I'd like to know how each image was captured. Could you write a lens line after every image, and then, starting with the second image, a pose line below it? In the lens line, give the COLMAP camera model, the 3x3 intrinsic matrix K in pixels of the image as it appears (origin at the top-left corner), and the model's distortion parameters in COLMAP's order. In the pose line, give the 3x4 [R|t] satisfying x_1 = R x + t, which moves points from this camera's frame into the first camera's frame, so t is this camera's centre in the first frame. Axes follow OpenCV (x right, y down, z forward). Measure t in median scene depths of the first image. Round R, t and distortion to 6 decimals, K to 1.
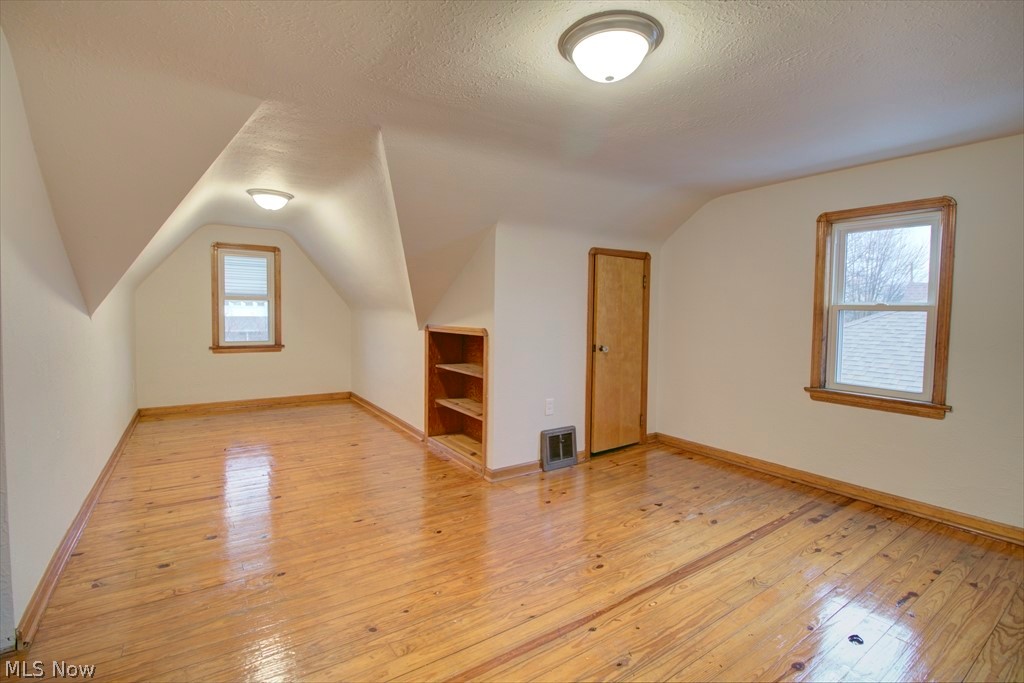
lens RADIAL K [[474.0, 0, 509.5], [0, 474.0, 331.8], [0, 0, 1]] dist [-0.008490, -0.009742]
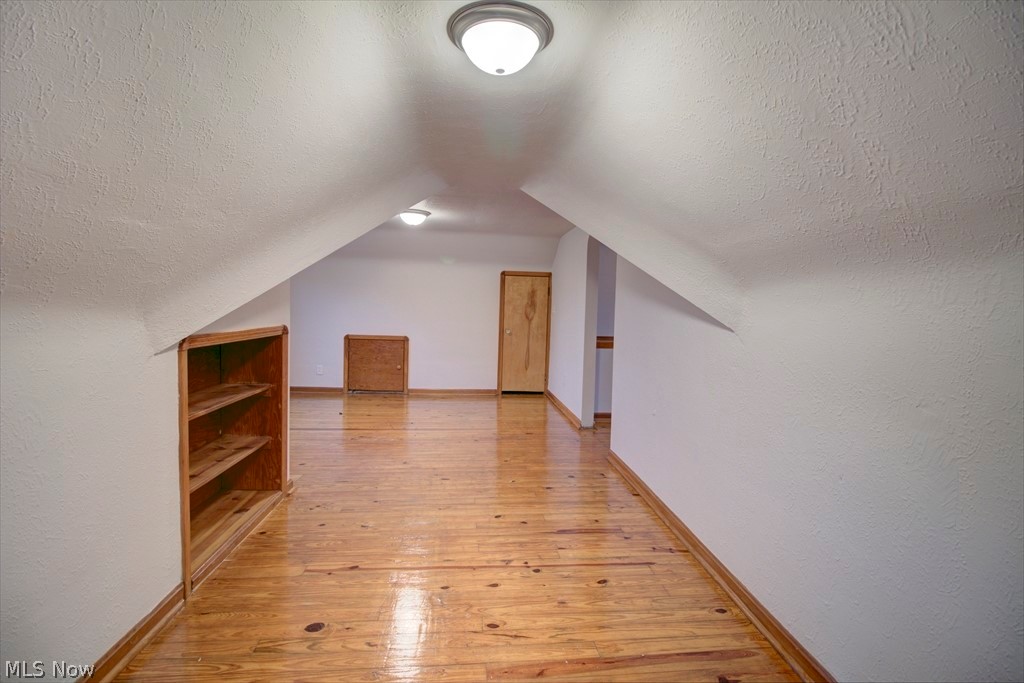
lens RADIAL K [[469.5, 0, 510.1], [0, 469.5, 333.8], [0, 0, 1]] dist [-0.000268, -0.012338]
pose [[-0.873137, -0.064364, 0.483208, -0.866651], [-0.018113, 0.994844, 0.099784, -0.088689], [-0.487139, 0.078373, -0.869801, 1.635915]]
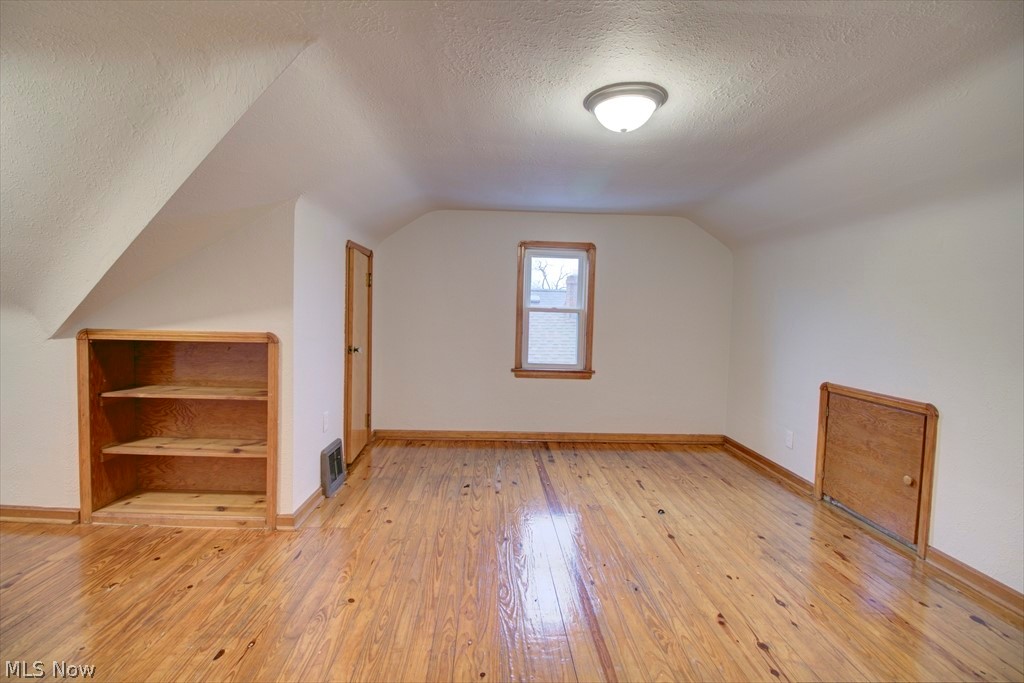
lens RADIAL K [[469.5, 0, 510.1], [0, 469.5, 333.8], [0, 0, 1]] dist [-0.000268, -0.012338]
pose [[0.532525, -0.035548, 0.845667, -0.511983], [0.018329, 0.999368, 0.030468, -0.022688], [-0.846216, -0.000725, 0.532840, 0.301687]]
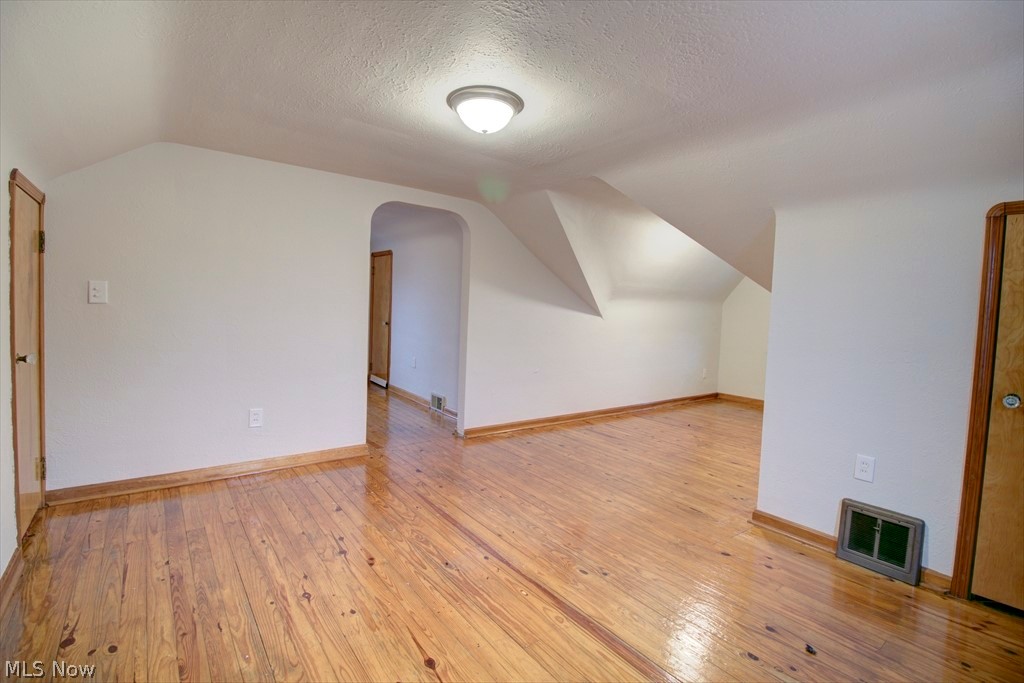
lens RADIAL K [[474.0, 0, 509.5], [0, 474.0, 331.8], [0, 0, 1]] dist [-0.008490, -0.009742]
pose [[0.047492, 0.042439, -0.997970, 0.794256], [-0.079274, 0.996106, 0.038587, -0.016785], [0.995721, 0.077281, 0.050672, 0.529441]]
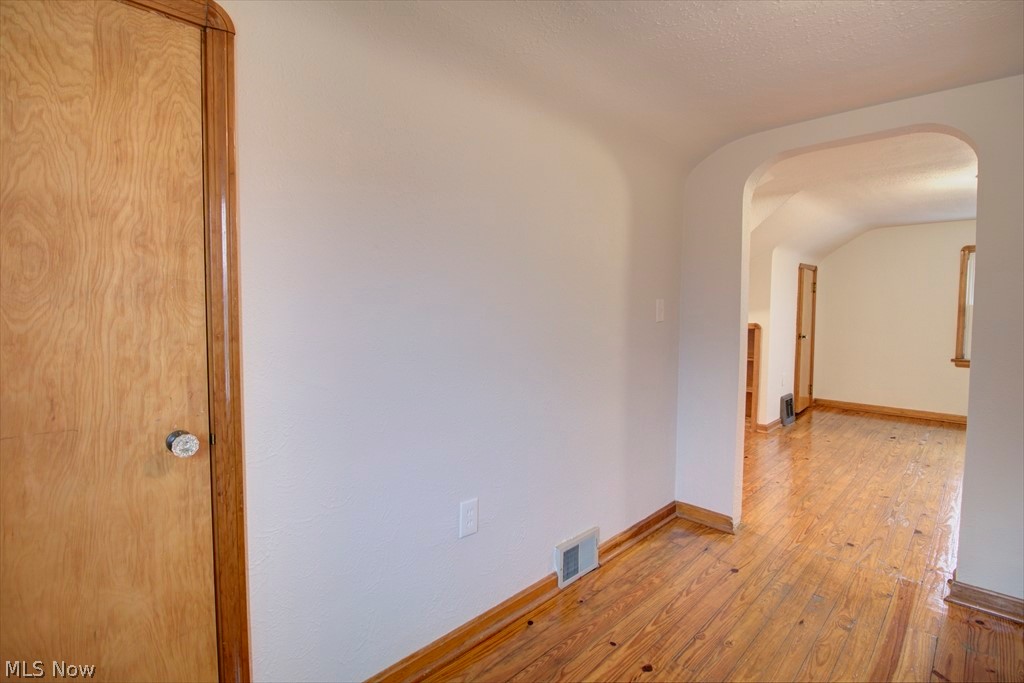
lens RADIAL K [[474.0, 0, 509.5], [0, 474.0, 331.8], [0, 0, 1]] dist [-0.008490, -0.009742]
pose [[0.985479, -0.016795, 0.168967, -1.062127], [0.014955, 0.999814, 0.012157, -0.010049], [-0.169140, -0.009454, 0.985547, -0.249893]]
